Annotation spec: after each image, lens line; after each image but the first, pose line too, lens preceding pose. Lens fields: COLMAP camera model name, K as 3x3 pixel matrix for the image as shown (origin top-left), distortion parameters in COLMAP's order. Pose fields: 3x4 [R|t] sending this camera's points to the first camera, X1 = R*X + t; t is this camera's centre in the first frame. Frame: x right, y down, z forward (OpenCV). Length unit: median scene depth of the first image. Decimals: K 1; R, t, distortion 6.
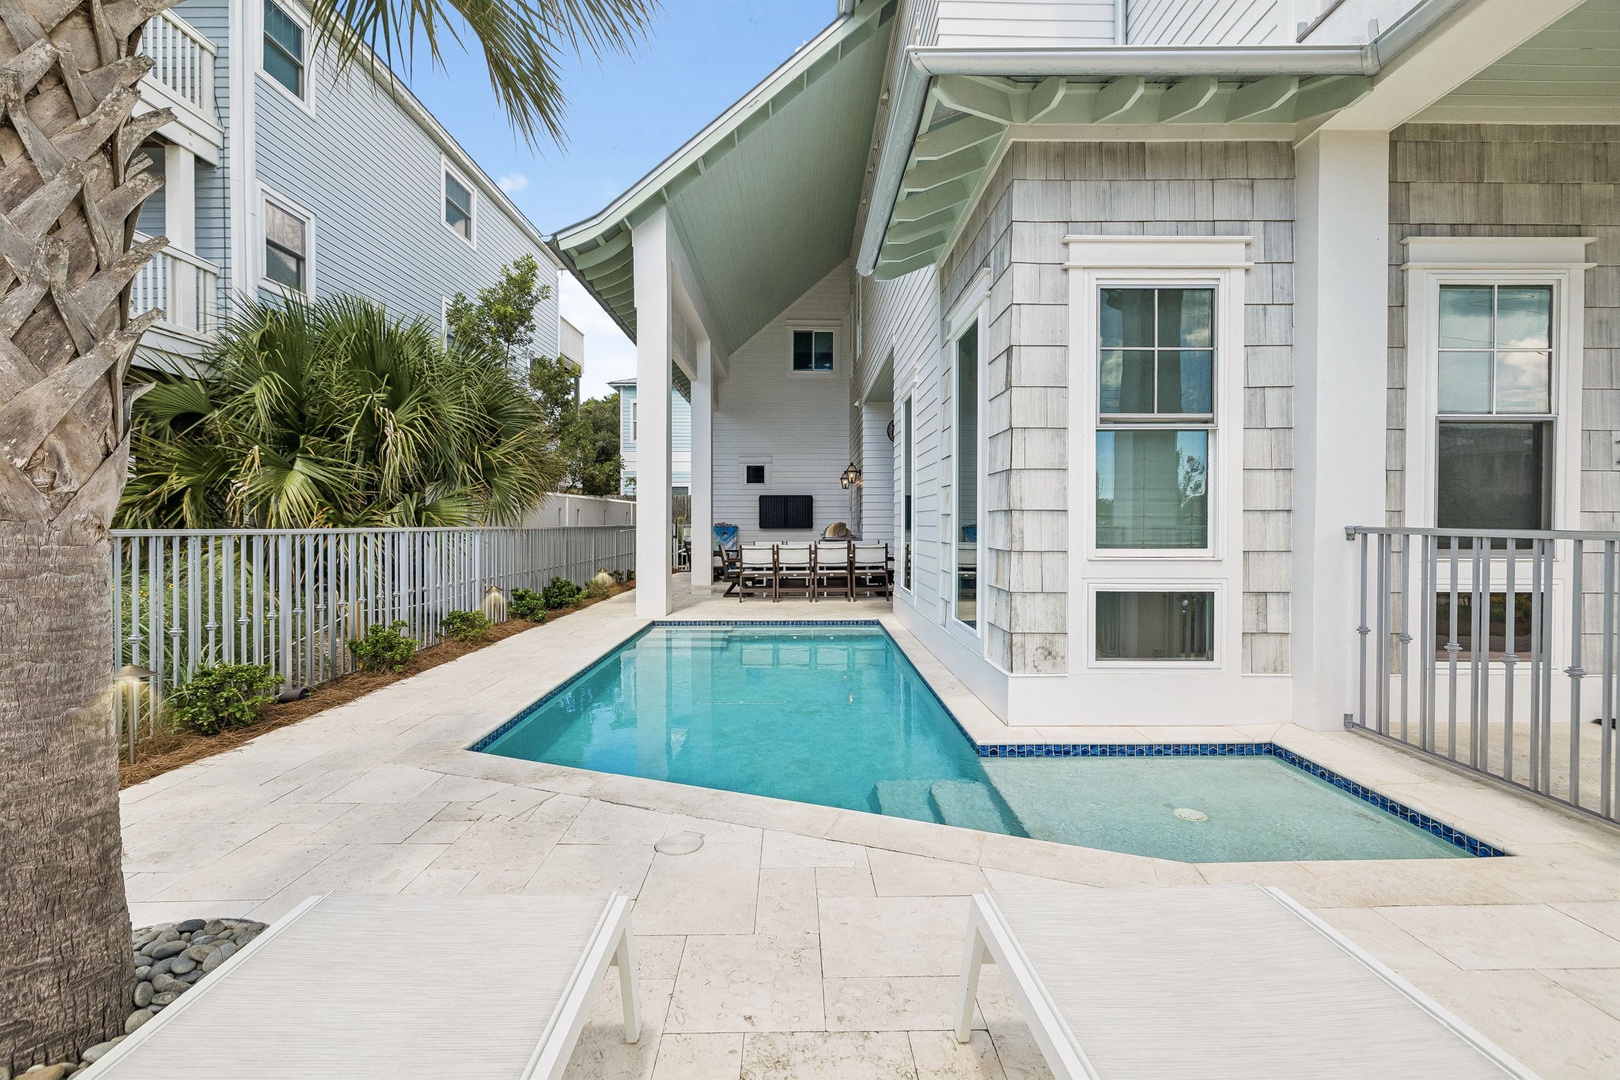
lens RADIAL K [[673.2, 0, 807.3], [0, 673.2, 518.7], [0, 0, 1]] dist [0.001352, -0.000211]
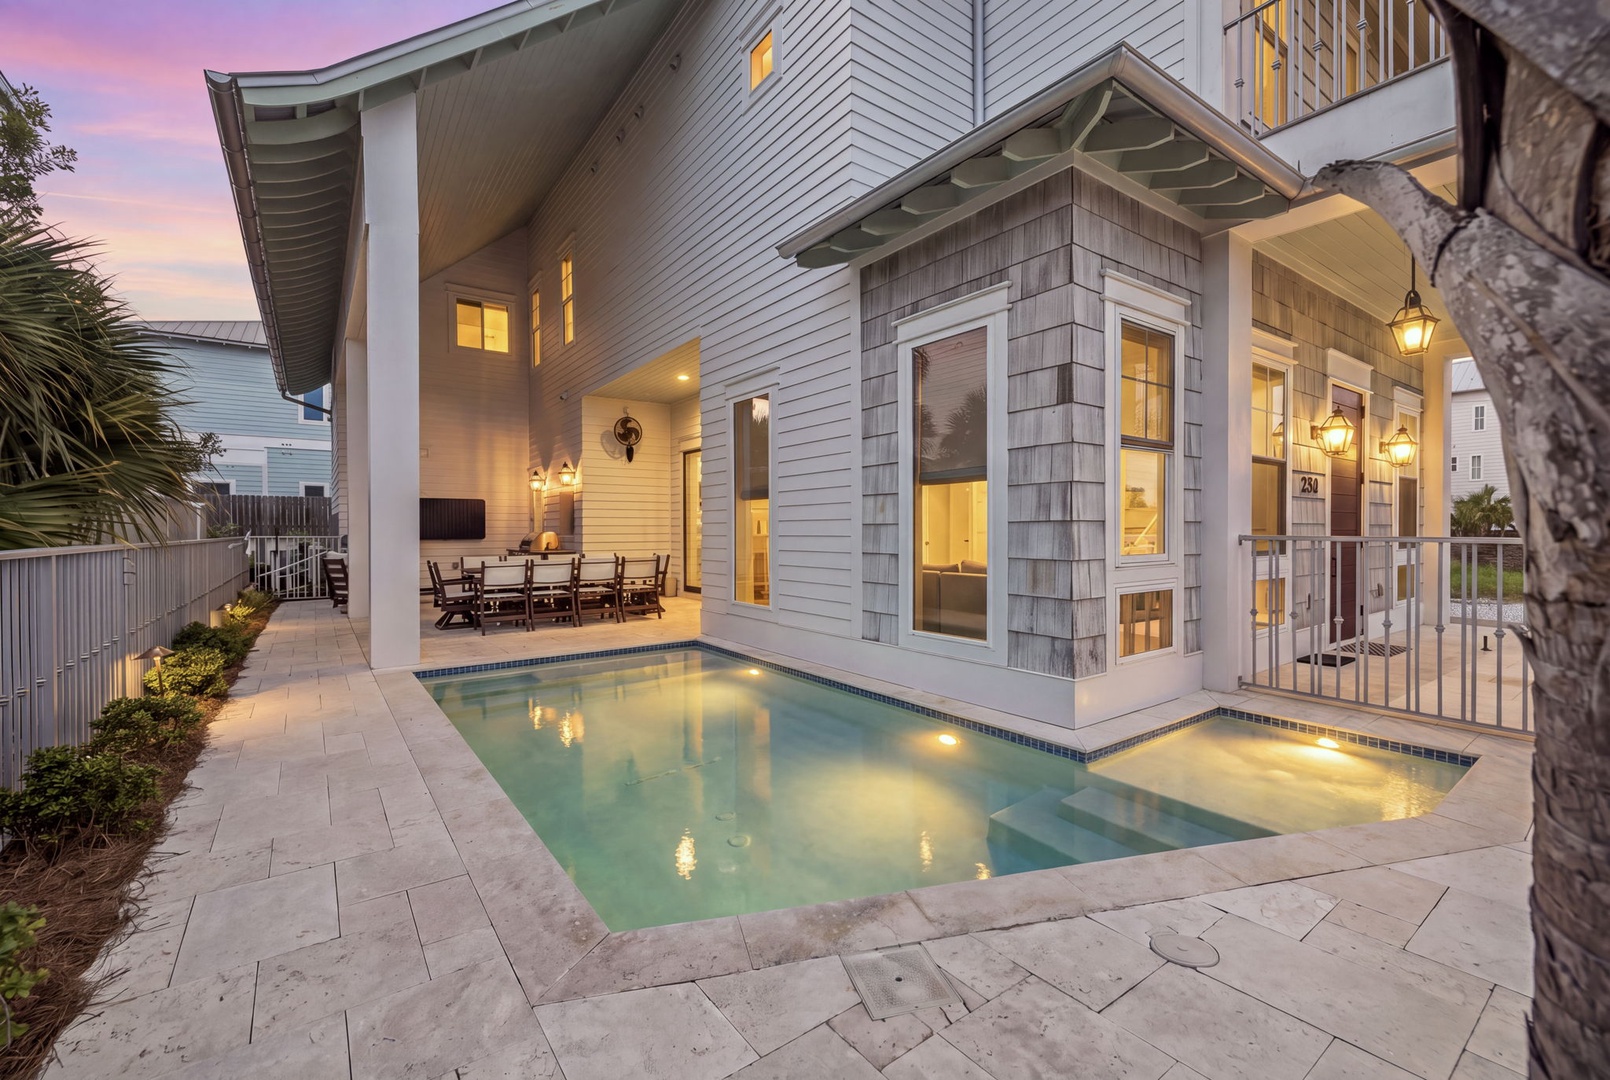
lens RADIAL K [[669.1, 0, 804.1], [0, 669.1, 531.8], [0, 0, 1]] dist [0.001352, -0.000211]
pose [[0.822387, -0.006196, 0.568895, -0.623685], [0.001230, 0.999958, 0.009113, -0.007451], [-0.568928, -0.006794, 0.822360, 0.383939]]
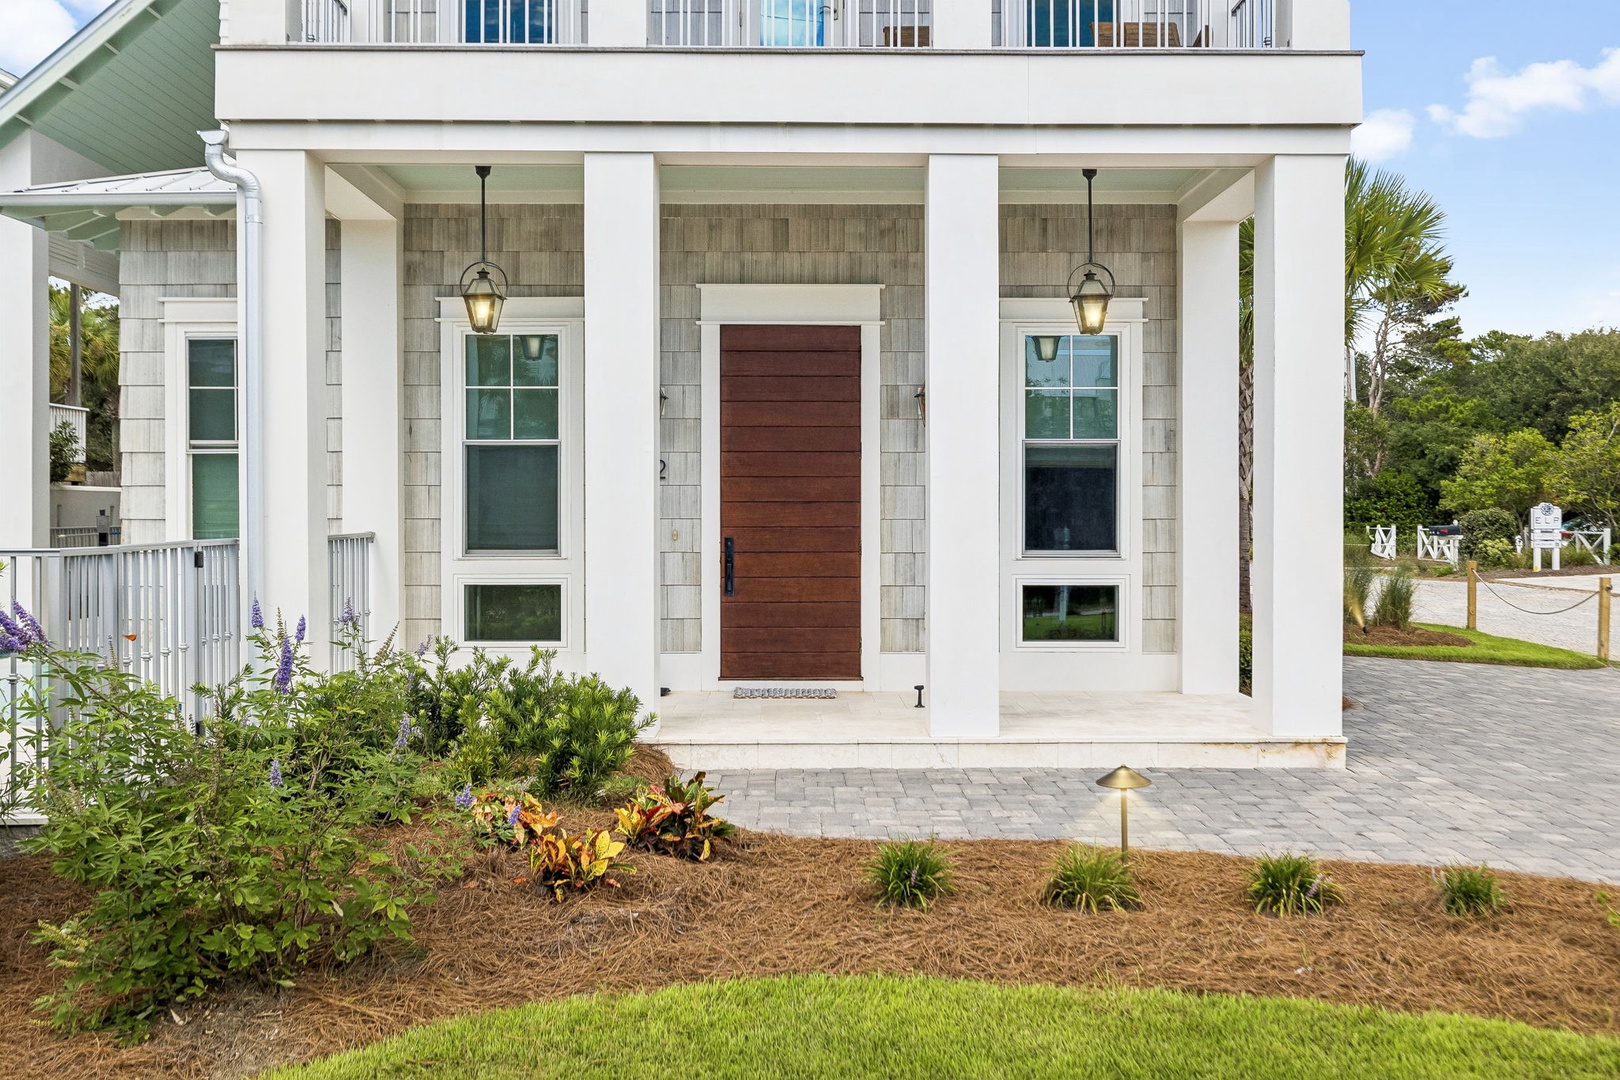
lens RADIAL K [[524.8, 0, 814.9], [0, 524.8, 542.3], [0, 0, 1]] dist [0.005868, 0.000019]
pose [[0.999893, -0.014210, 0.003346, 1.569075], [0.014166, 0.999817, 0.012845, 0.035410], [-0.003528, -0.012796, 0.999912, 0.016584]]
